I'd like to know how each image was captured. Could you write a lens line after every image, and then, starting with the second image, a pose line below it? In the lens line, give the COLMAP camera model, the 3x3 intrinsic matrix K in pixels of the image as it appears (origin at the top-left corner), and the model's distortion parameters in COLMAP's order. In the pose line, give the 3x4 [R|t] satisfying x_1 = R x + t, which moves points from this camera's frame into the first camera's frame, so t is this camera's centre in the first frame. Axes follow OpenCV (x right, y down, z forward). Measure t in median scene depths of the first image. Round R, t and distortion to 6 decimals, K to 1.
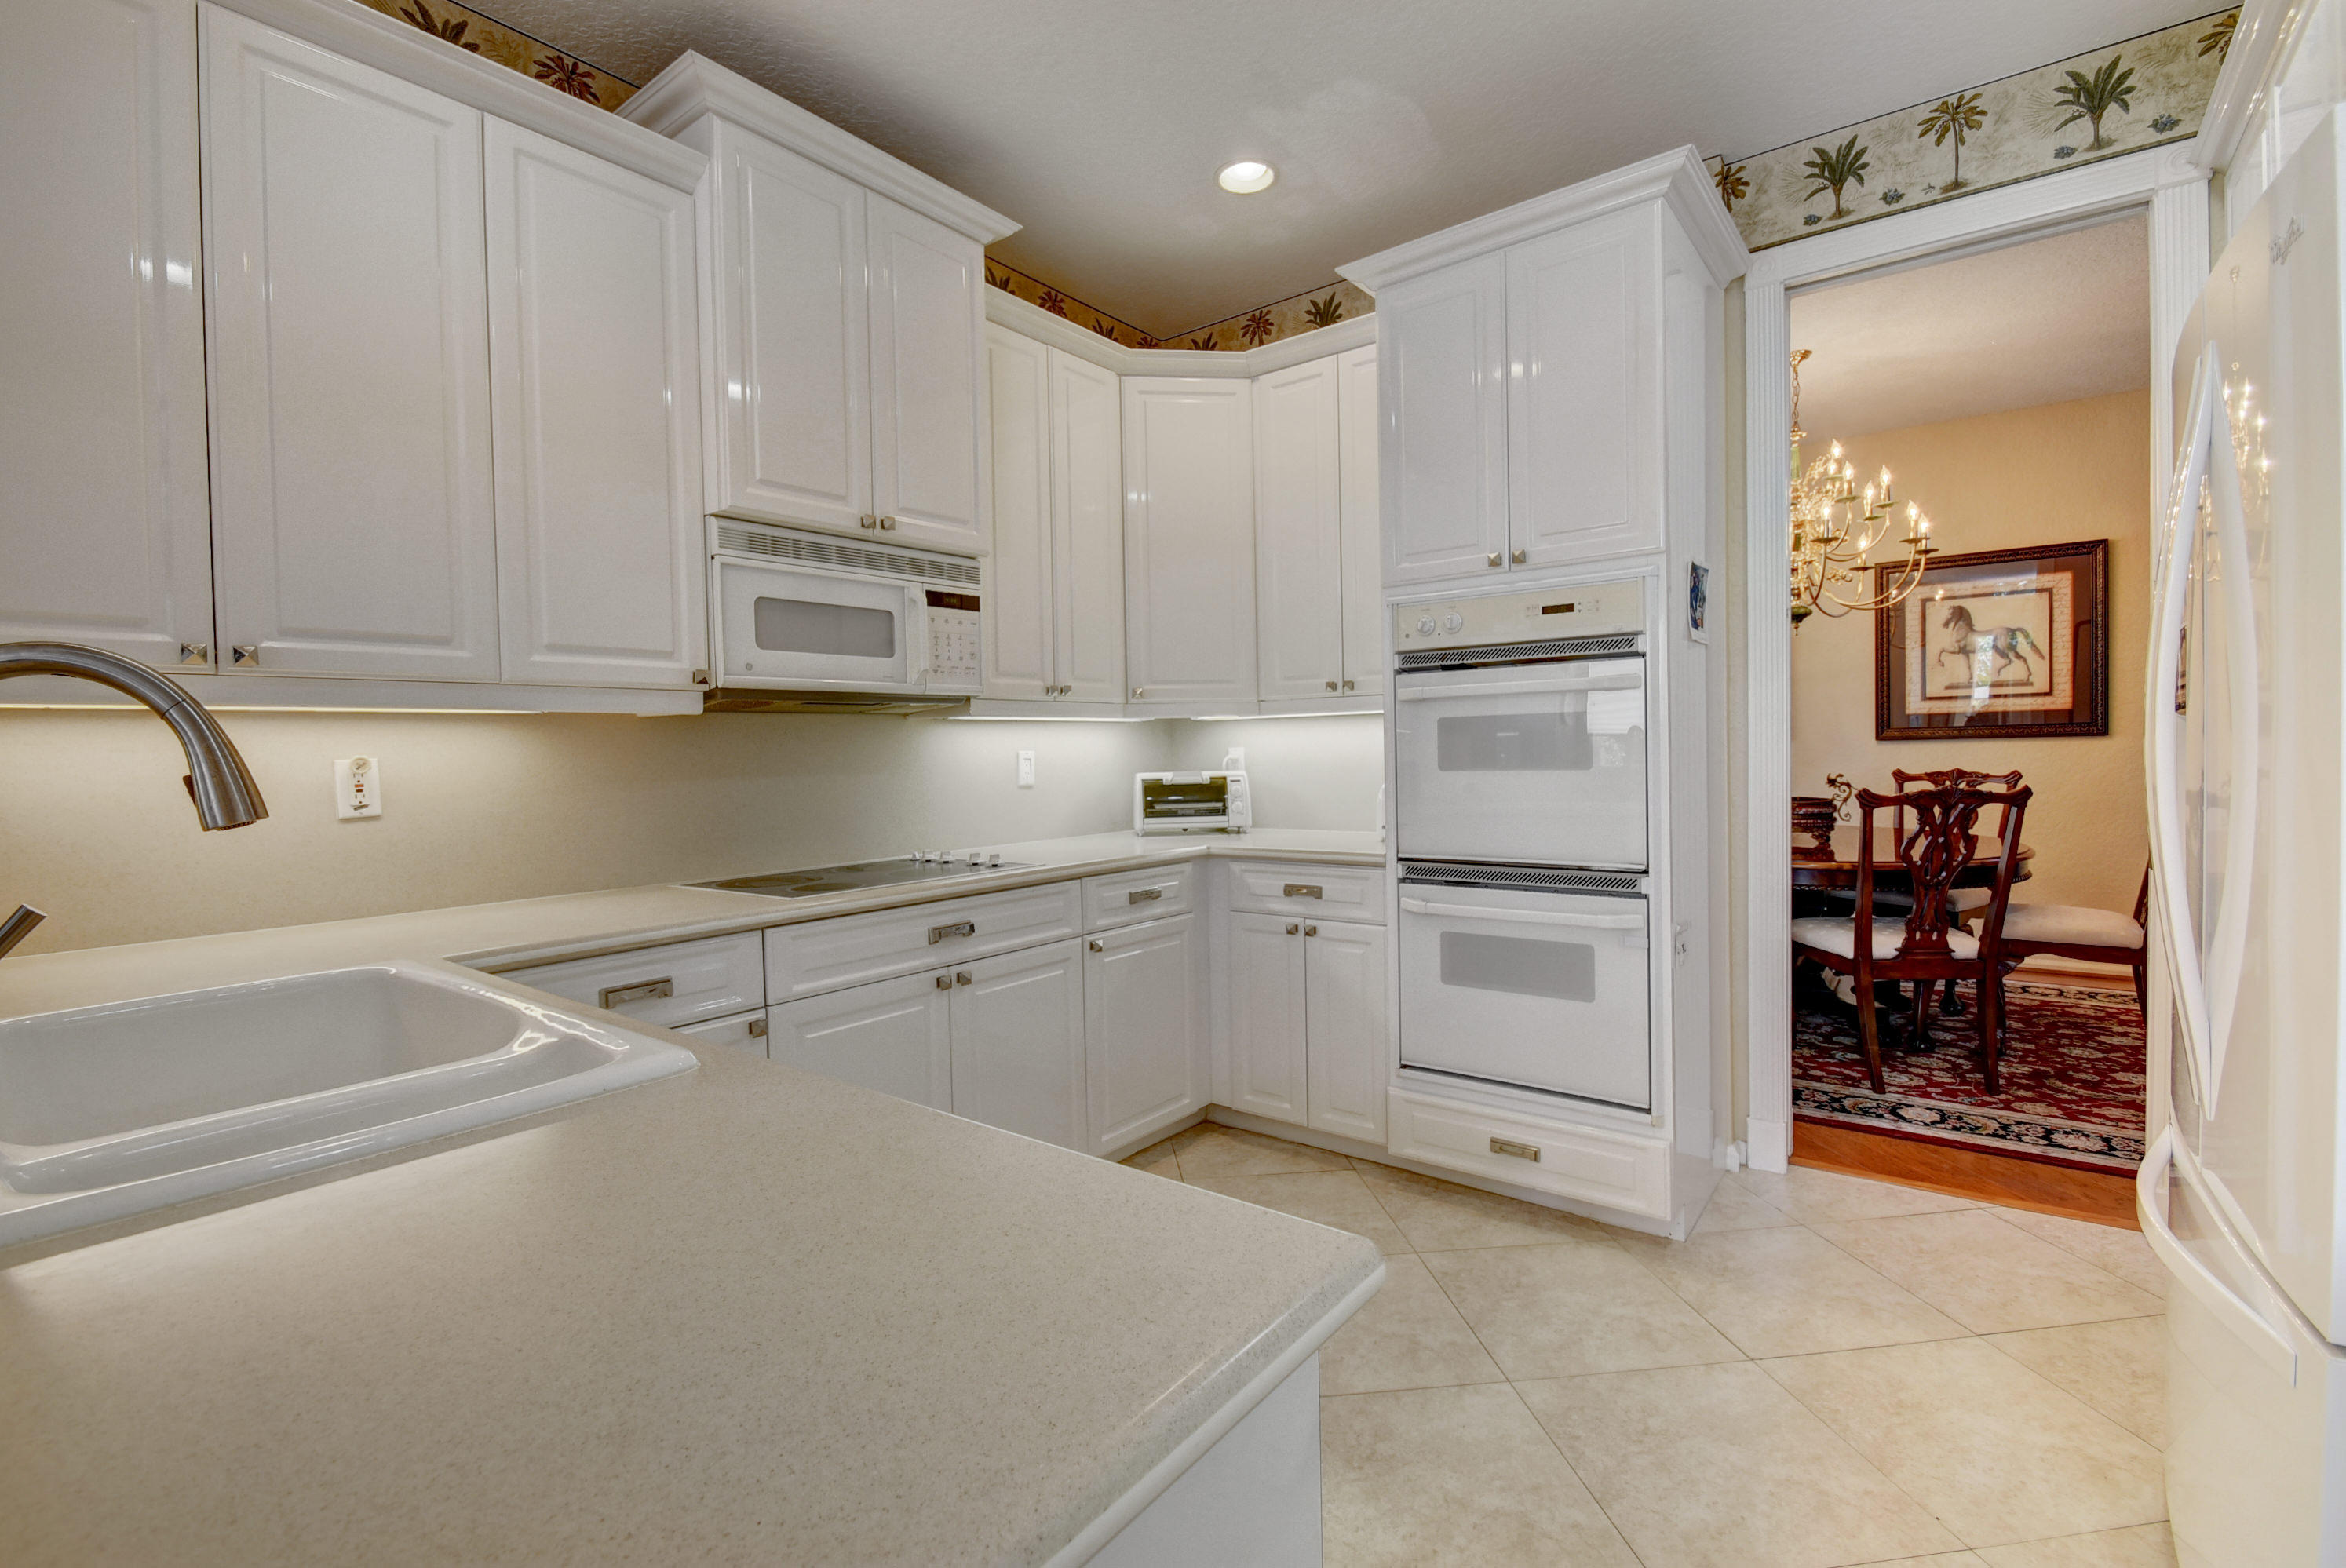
lens RADIAL K [[1034.0, 0, 1163.5], [0, 1034.0, 779.6], [0, 0, 1]] dist [0.009022, -0.014034]
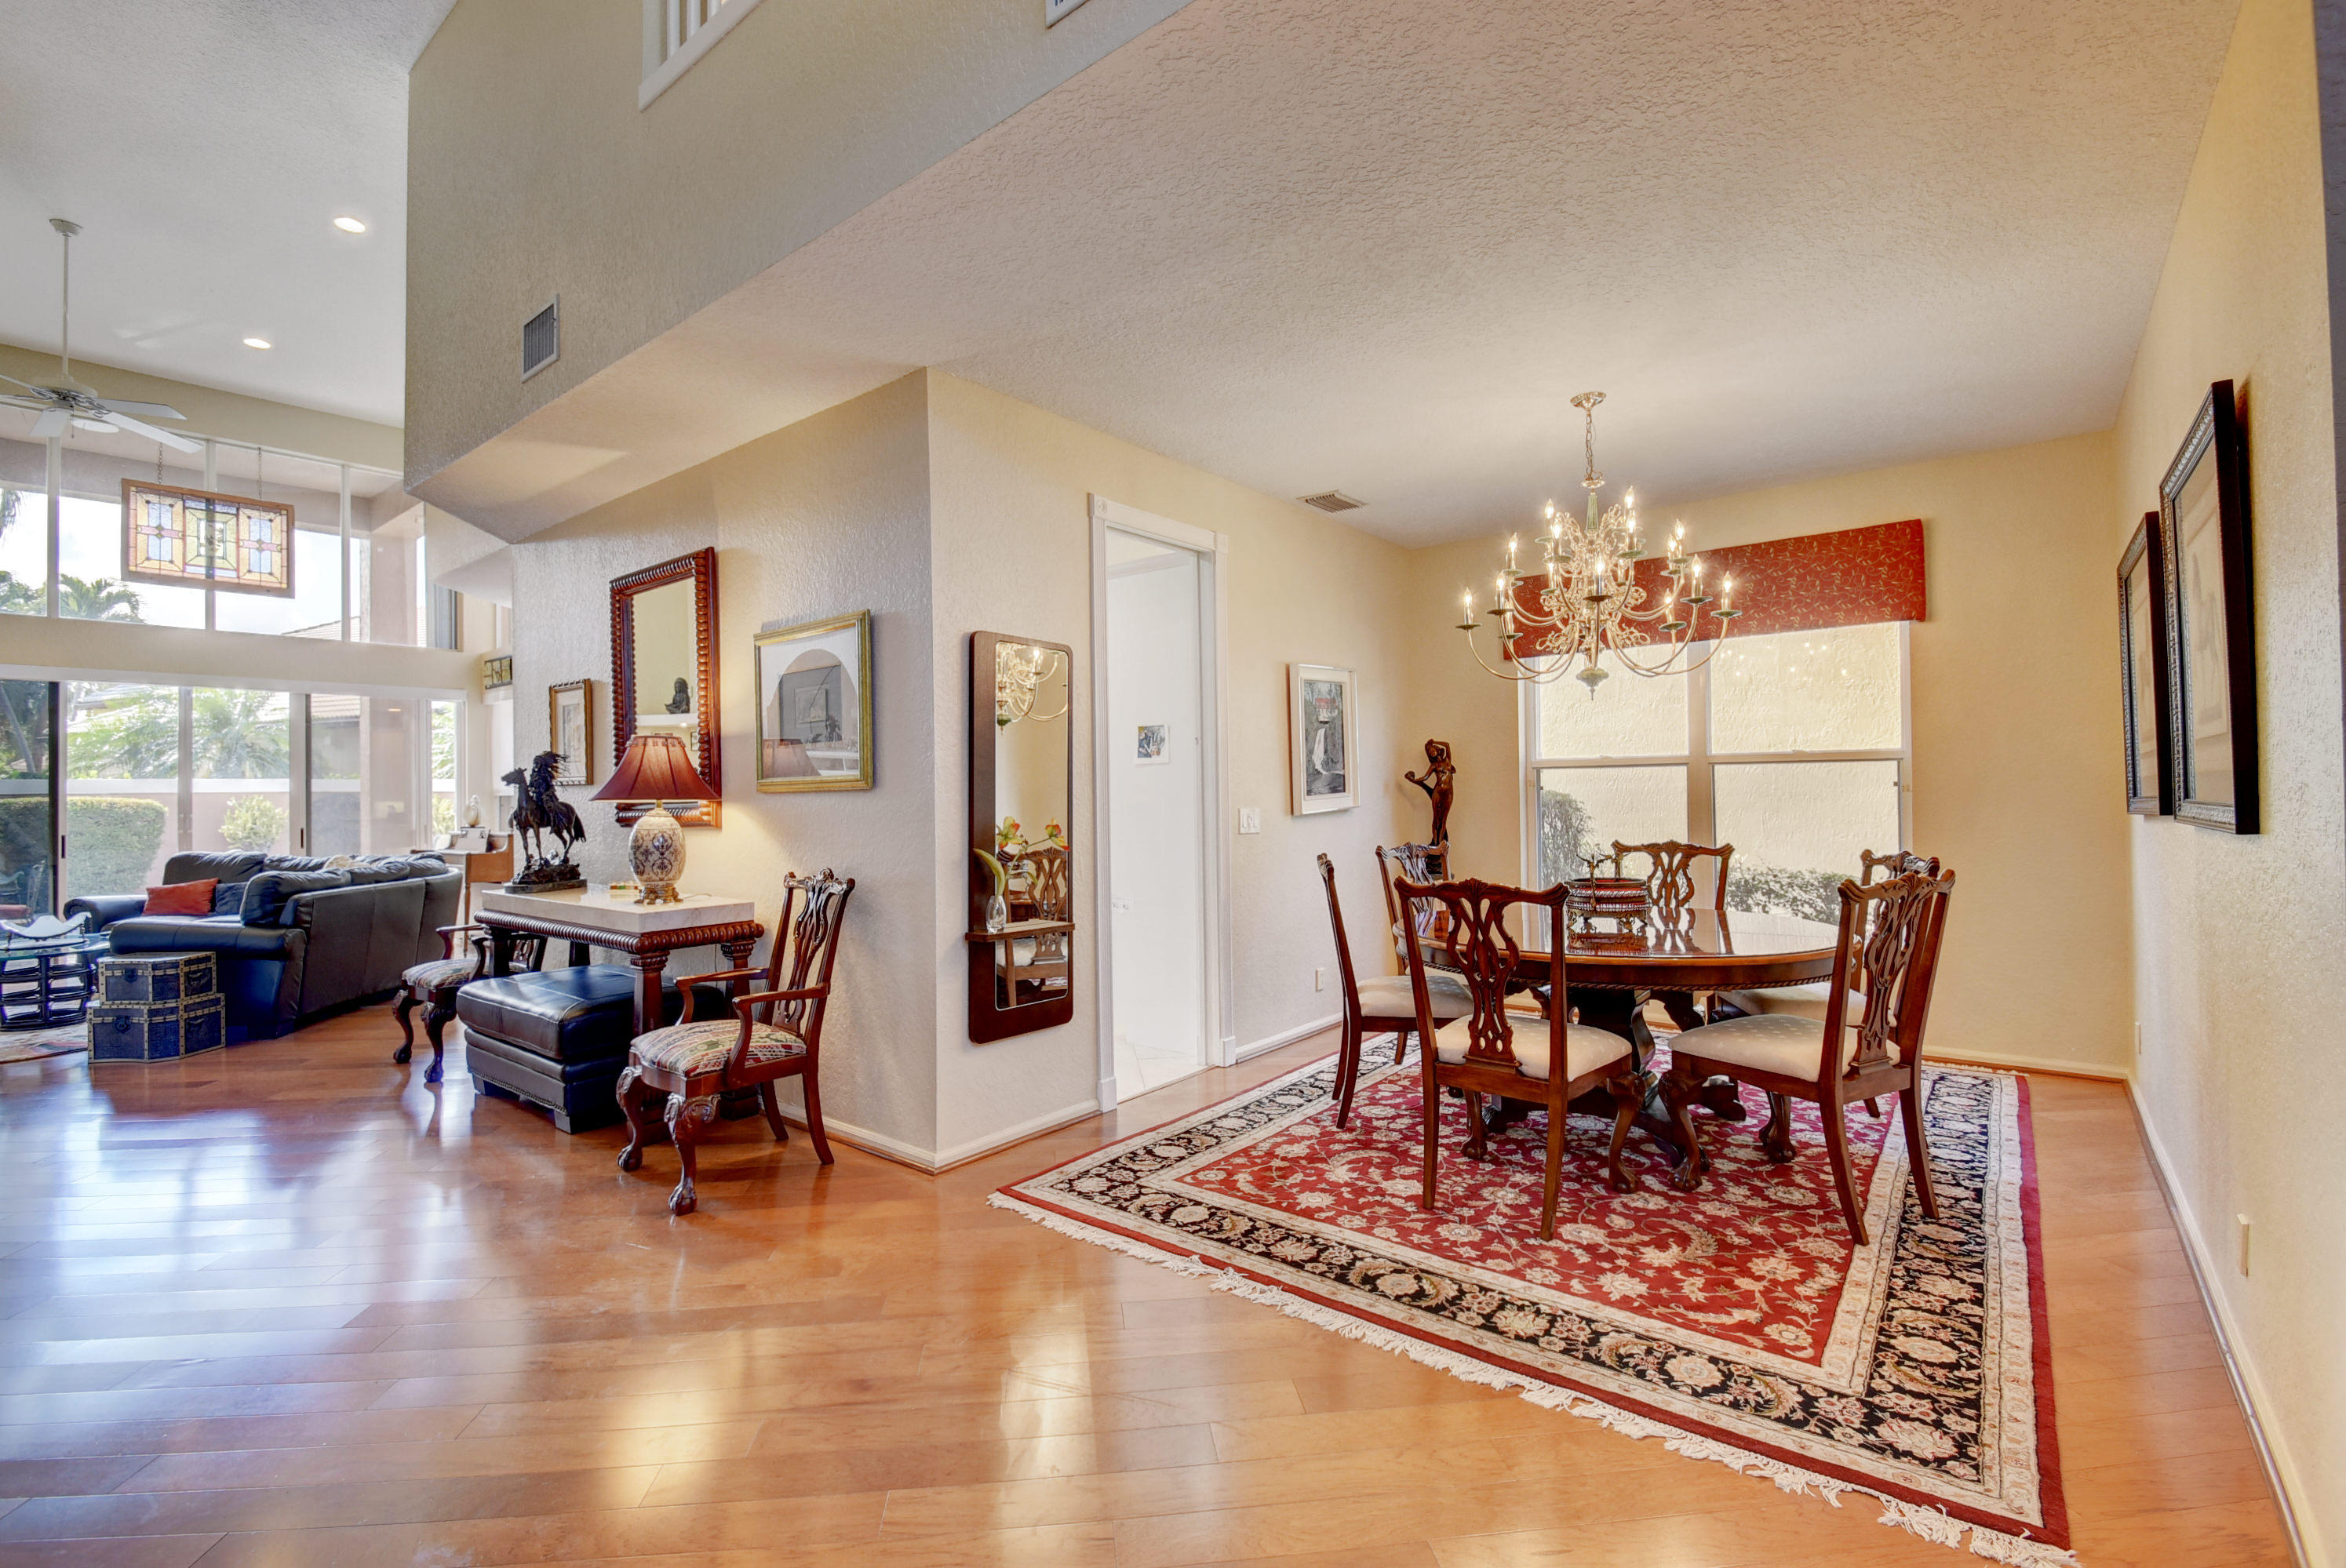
lens RADIAL K [[1033.9, 0, 1163.5], [0, 1033.9, 779.6], [0, 0, 1]] dist [0.009022, -0.014034]
pose [[-0.016902, 0.012890, -0.999774, 2.663943], [-0.008758, 0.999877, 0.013039, -0.135342], [0.999819, 0.008976, -0.016787, 1.108356]]
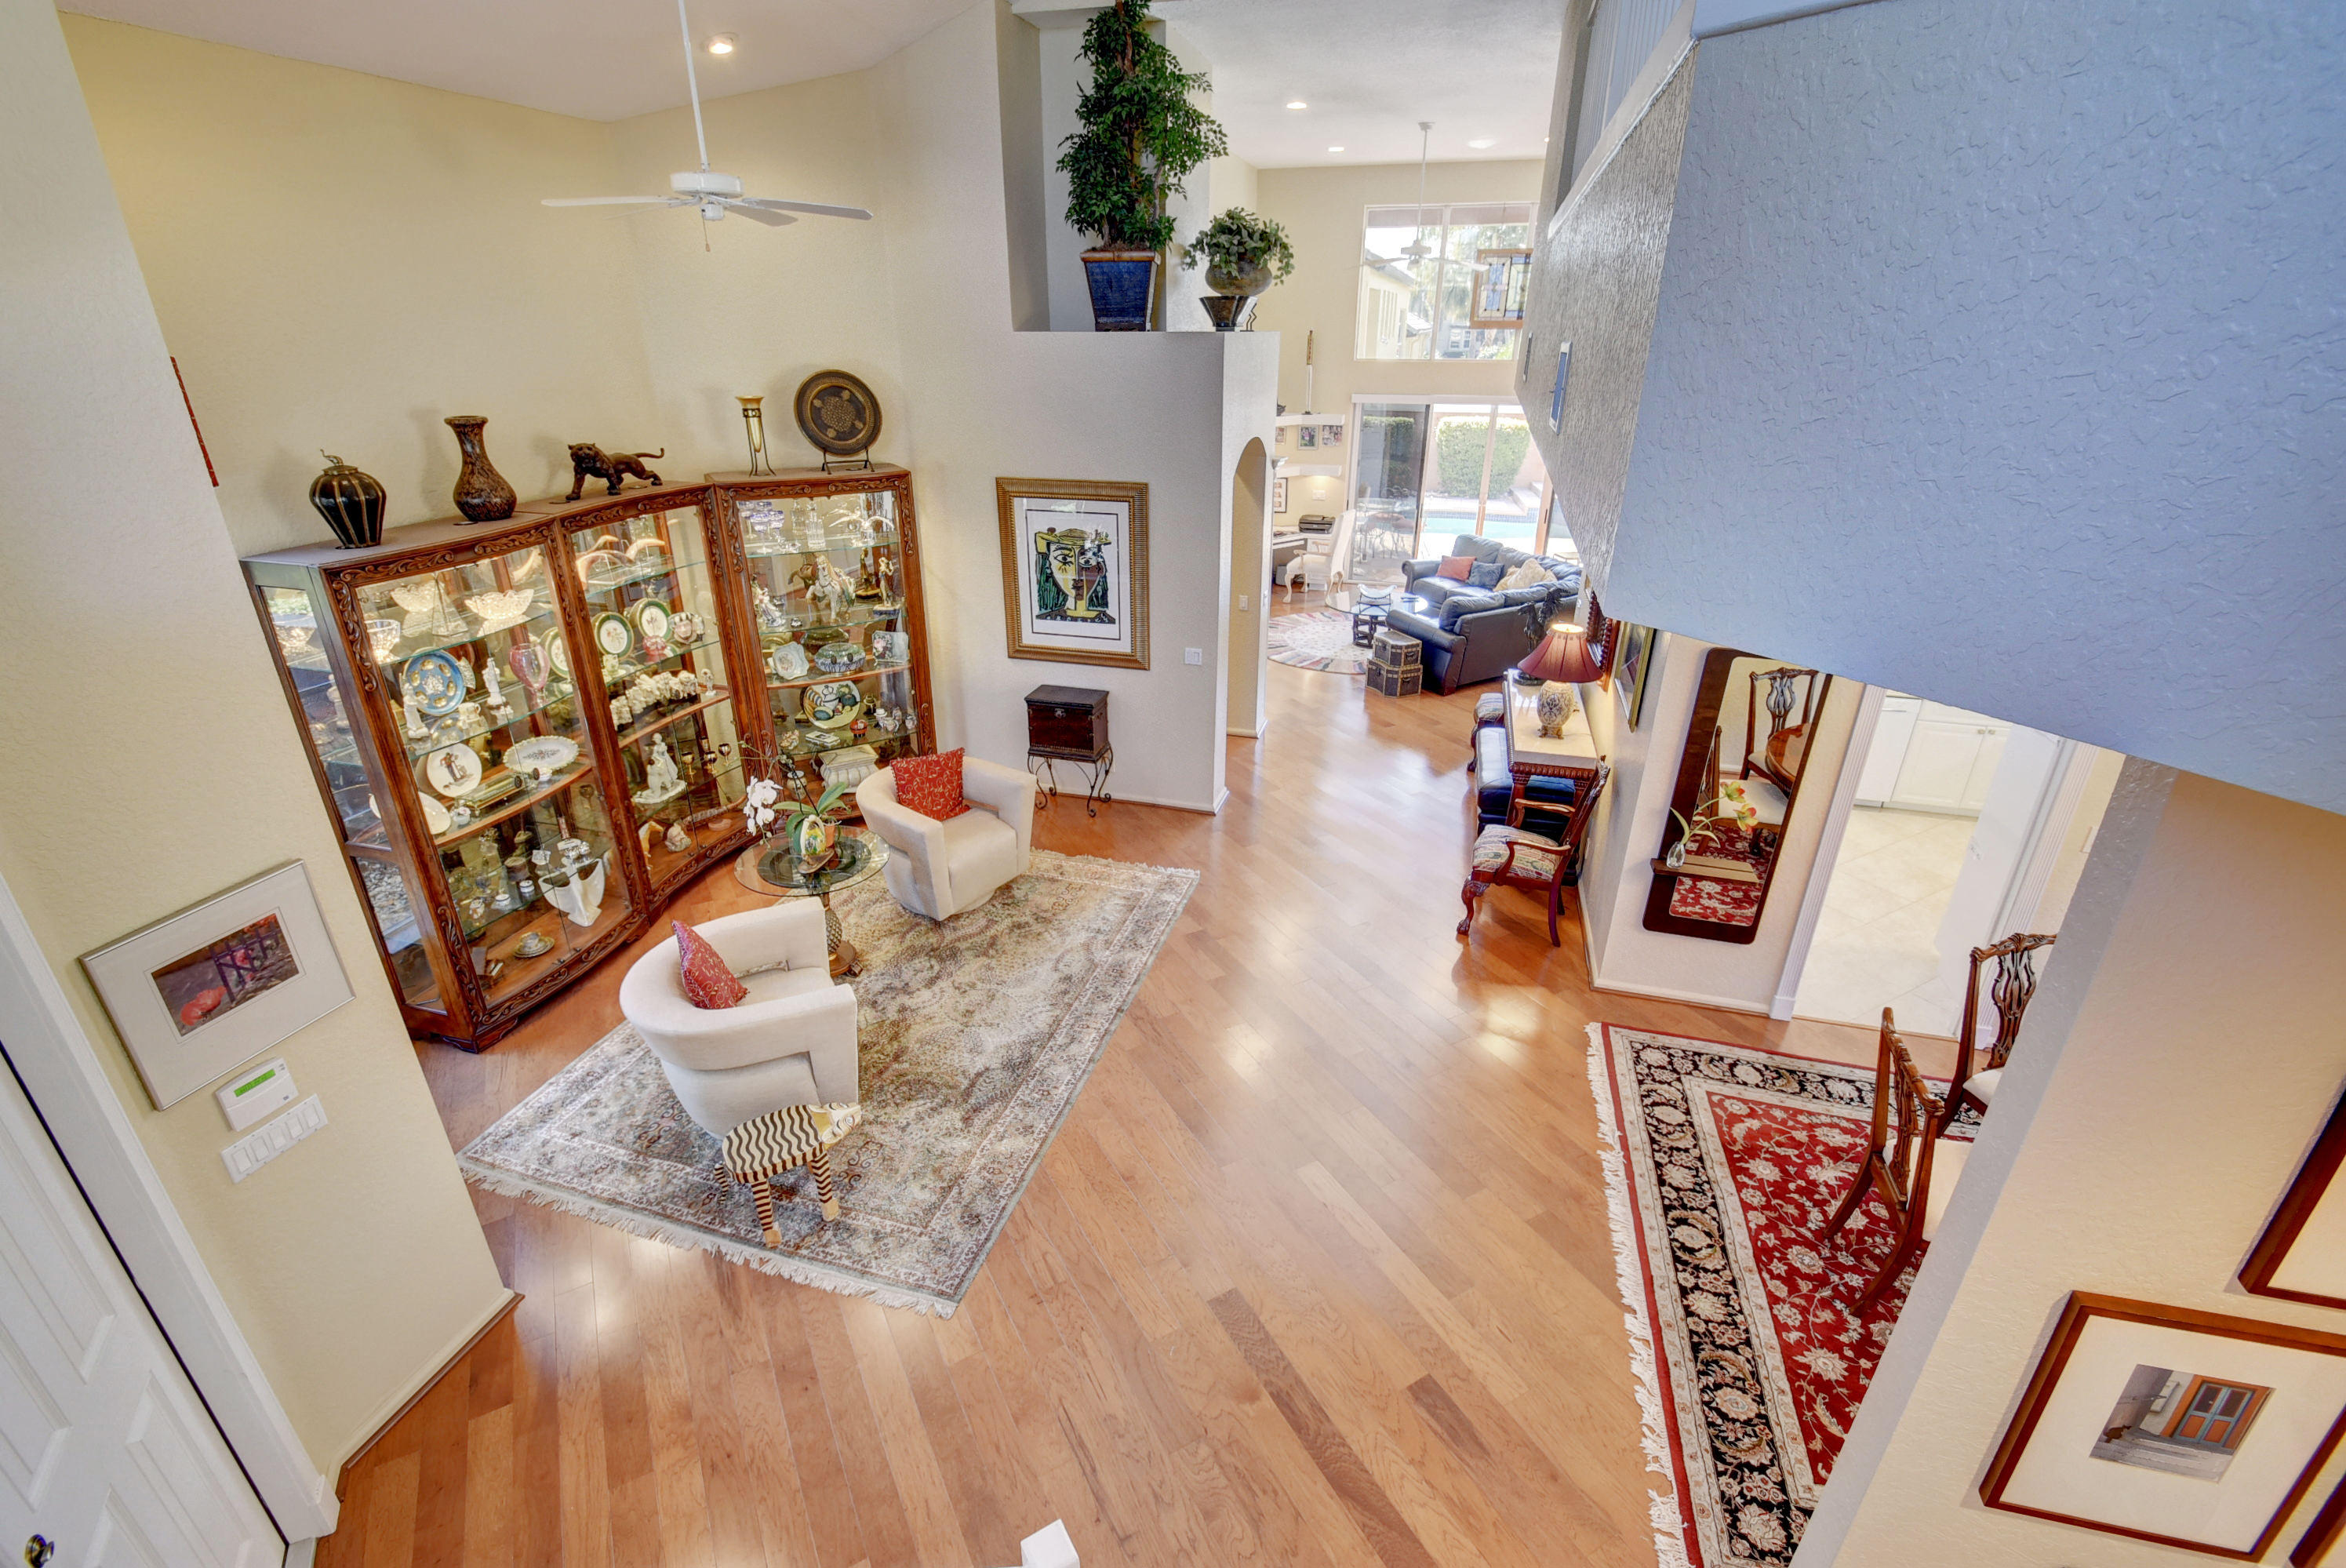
lens RADIAL K [[1034.1, 0, 1163.5], [0, 1034.1, 779.6], [0, 0, 1]] dist [0.009022, -0.014034]
pose [[-0.925874, 0.173847, -0.335461, 2.756515], [0.010859, 0.899736, 0.436300, -0.940458], [0.377676, 0.400316, -0.834930, 2.086004]]
